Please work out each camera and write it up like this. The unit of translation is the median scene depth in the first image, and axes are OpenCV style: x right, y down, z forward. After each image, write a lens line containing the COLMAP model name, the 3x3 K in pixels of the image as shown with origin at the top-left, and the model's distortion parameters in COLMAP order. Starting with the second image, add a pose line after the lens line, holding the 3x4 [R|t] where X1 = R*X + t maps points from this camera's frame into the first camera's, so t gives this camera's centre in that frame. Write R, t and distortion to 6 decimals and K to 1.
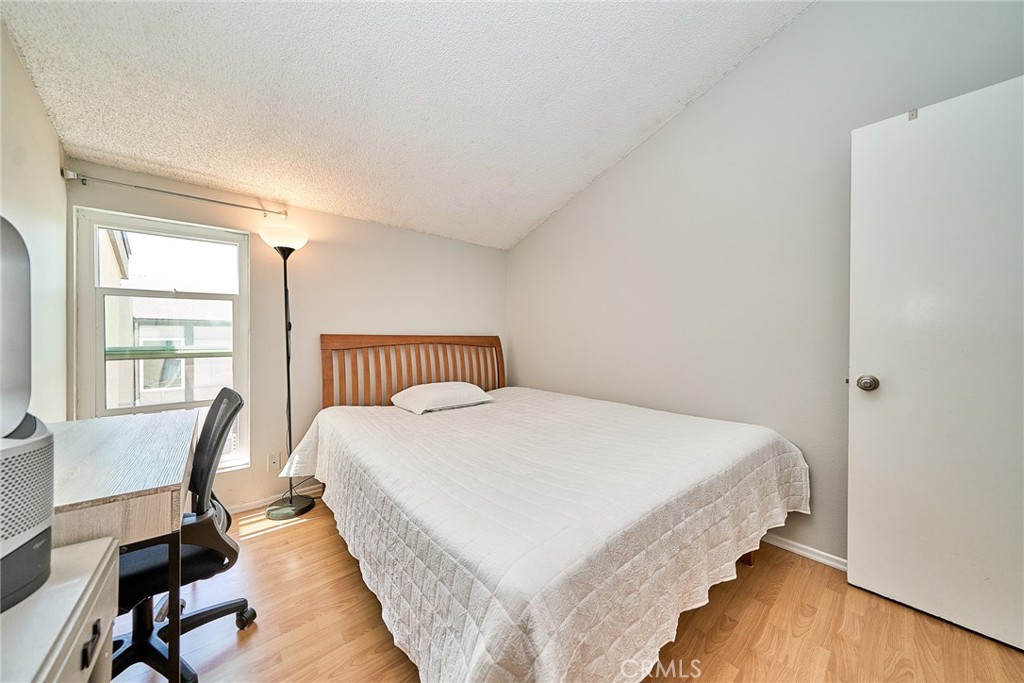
lens RADIAL K [[351.4, 0, 510.5], [0, 351.4, 342.3], [0, 0, 1]] dist [0.000116, -0.000009]
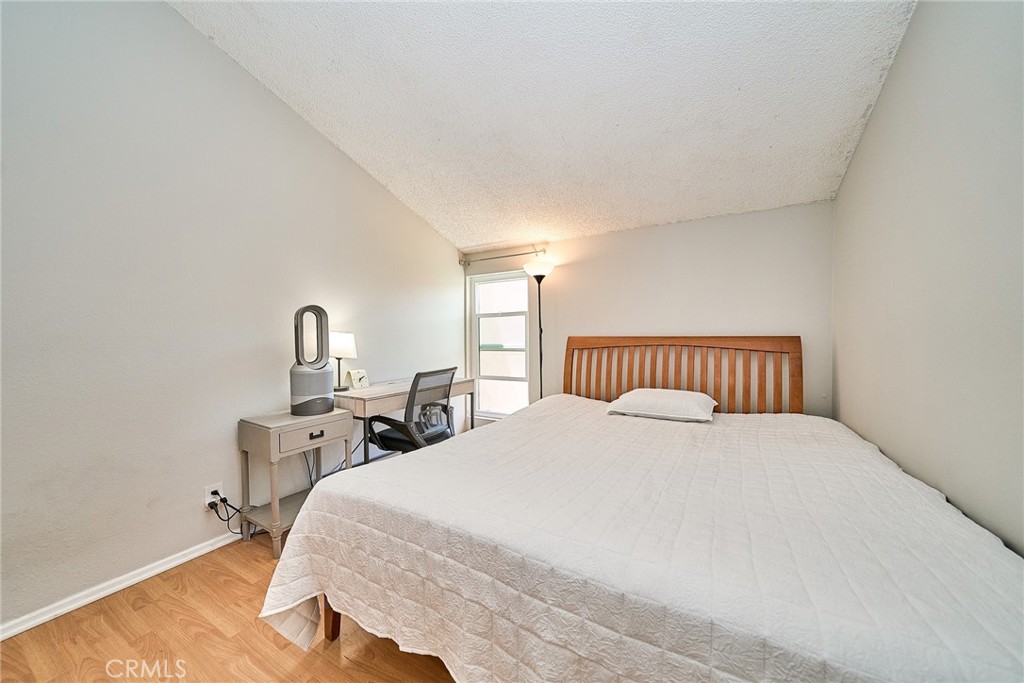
lens RADIAL K [[341.9, 0, 511.3], [0, 341.9, 354.4], [0, 0, 1]] dist [0.000793, 0.000000]
pose [[0.346864, 0.041975, -0.936976, 0.601989], [-0.009404, 0.999103, 0.041277, -0.008058], [0.937868, -0.005506, 0.346948, 0.406190]]
